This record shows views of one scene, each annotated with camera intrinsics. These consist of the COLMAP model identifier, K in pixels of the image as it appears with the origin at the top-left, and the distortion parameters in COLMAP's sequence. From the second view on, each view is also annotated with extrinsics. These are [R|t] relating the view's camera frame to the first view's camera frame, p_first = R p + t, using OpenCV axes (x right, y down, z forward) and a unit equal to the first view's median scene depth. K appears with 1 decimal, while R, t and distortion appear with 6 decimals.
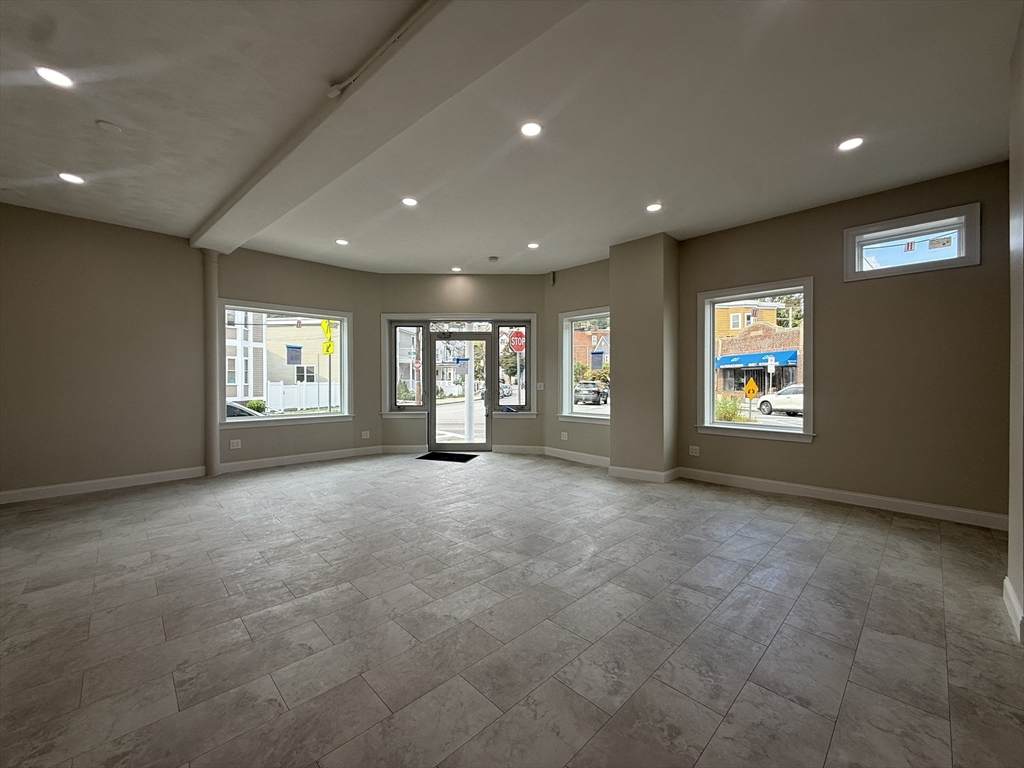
lens RADIAL K [[406.1, 0, 508.8], [0, 406.1, 383.7], [0, 0, 1]] dist [-0.002225, -0.000537]
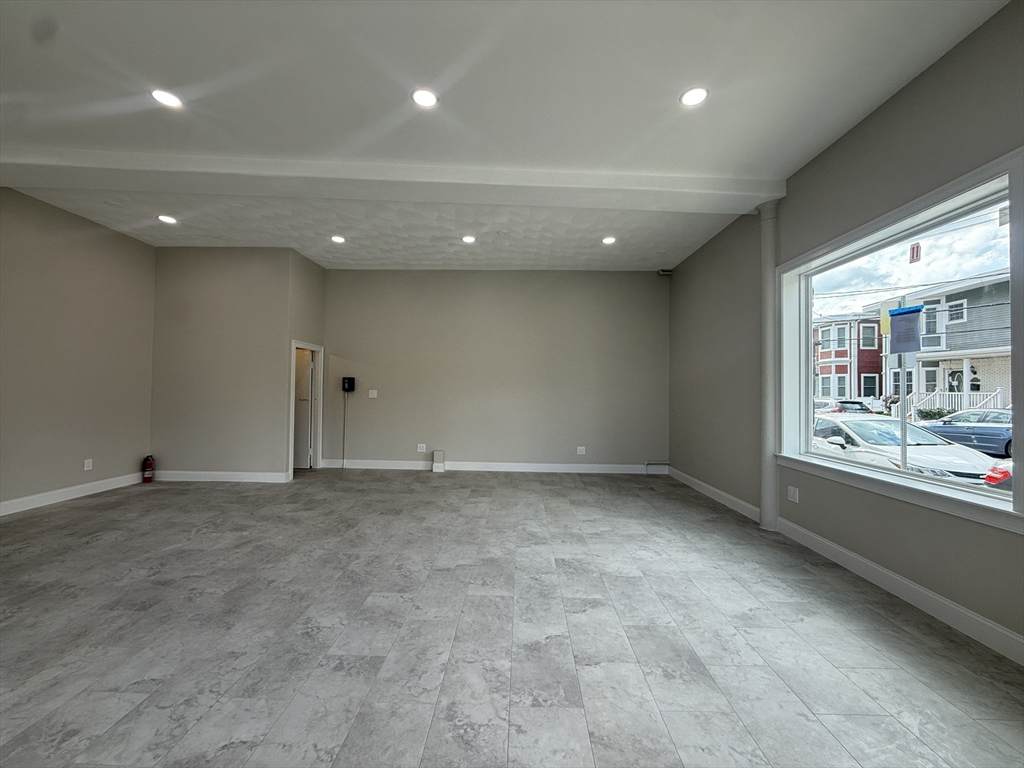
lens RADIAL K [[406.1, 0, 508.8], [0, 406.1, 383.7], [0, 0, 1]] dist [-0.002225, -0.000537]
pose [[-0.717792, -0.023158, -0.695872, 0.086639], [-0.018562, 0.999728, -0.014123, -0.004245], [0.696010, 0.002780, -0.718027, 1.437414]]
